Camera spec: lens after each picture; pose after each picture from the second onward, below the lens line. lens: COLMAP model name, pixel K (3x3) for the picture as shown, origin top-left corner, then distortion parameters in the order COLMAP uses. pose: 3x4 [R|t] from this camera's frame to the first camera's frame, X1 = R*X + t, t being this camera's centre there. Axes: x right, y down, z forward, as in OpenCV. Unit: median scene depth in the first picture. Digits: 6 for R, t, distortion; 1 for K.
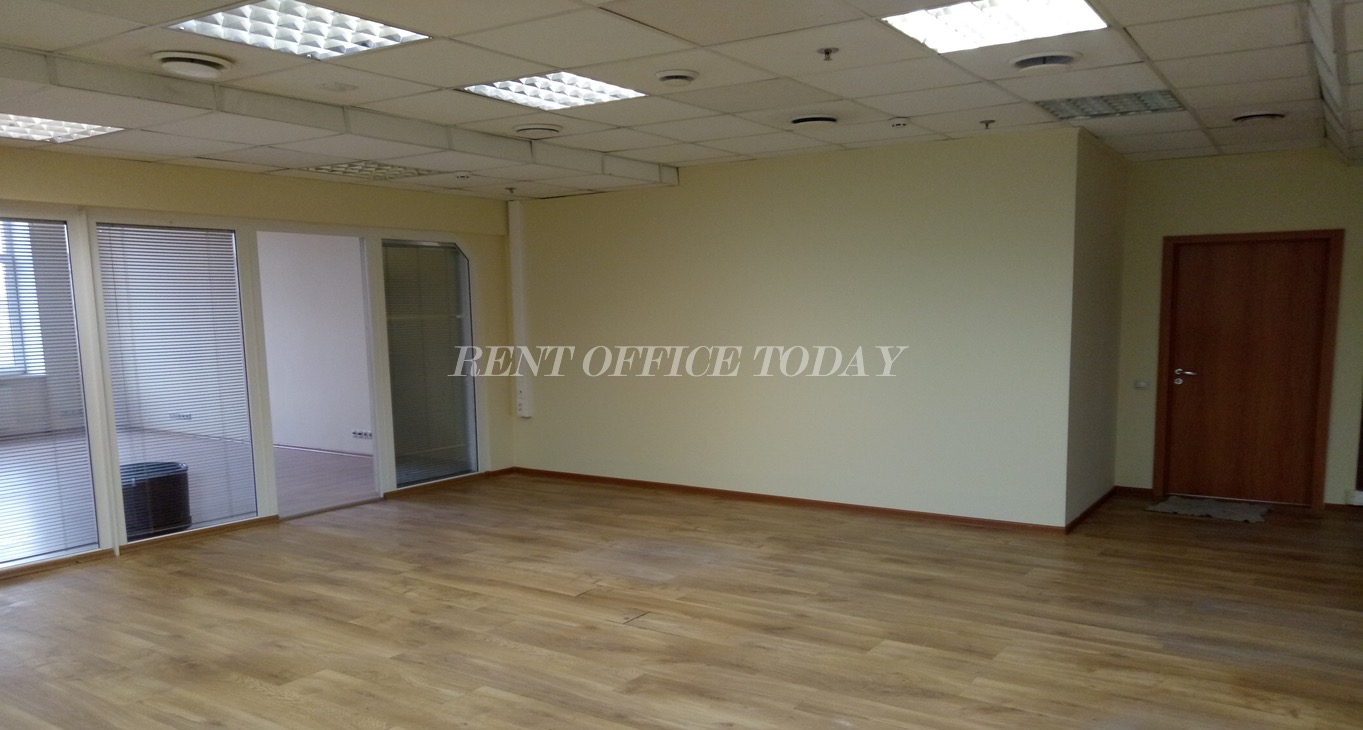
lens RADIAL K [[1009.9, 0, 669.5], [0, 1009.9, 367.1], [0, 0, 1]] dist [0.015220, -0.009036]
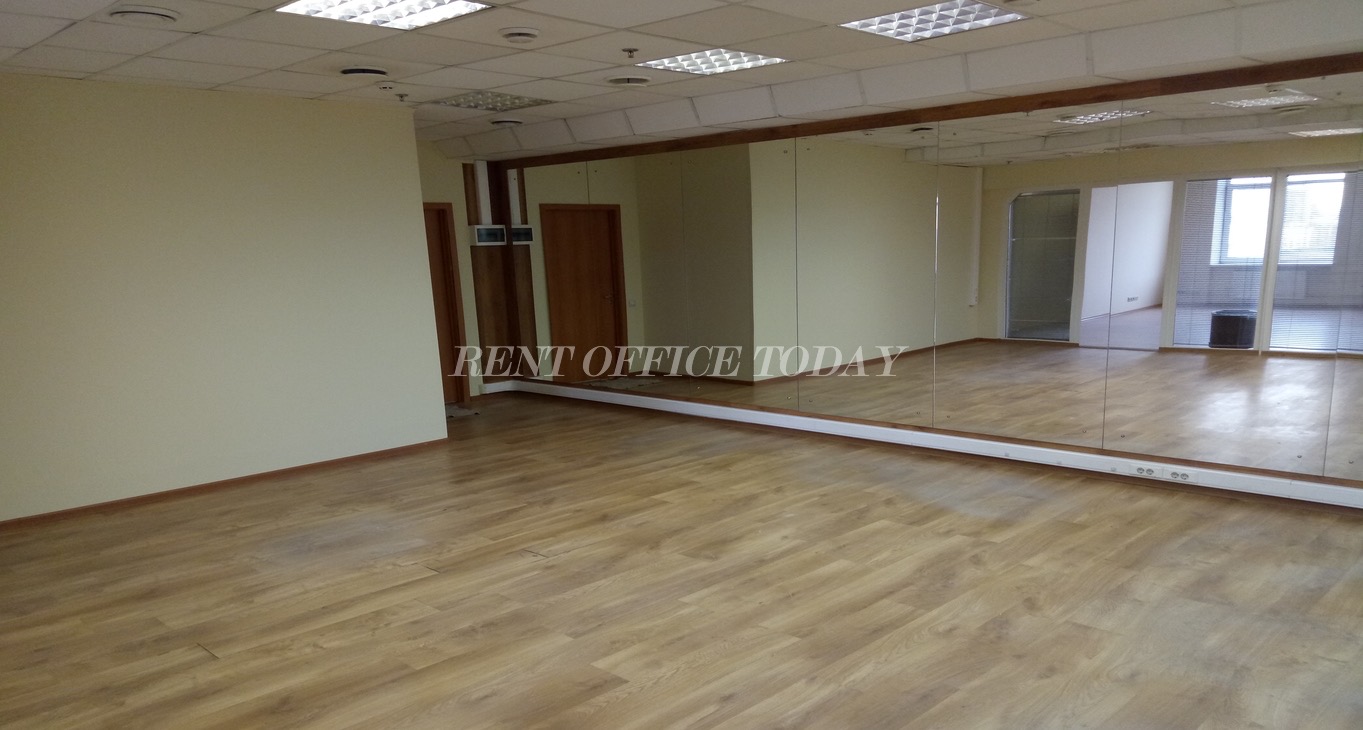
lens RADIAL K [[1009.9, 0, 680.0], [0, 1009.9, 365.5], [0, 0, 1]] dist [0.015220, -0.009036]
pose [[0.170182, -0.113759, 0.978824, -1.001891], [0.092477, 0.990774, 0.099069, -0.034523], [-0.981064, 0.073659, 0.179132, 0.644806]]
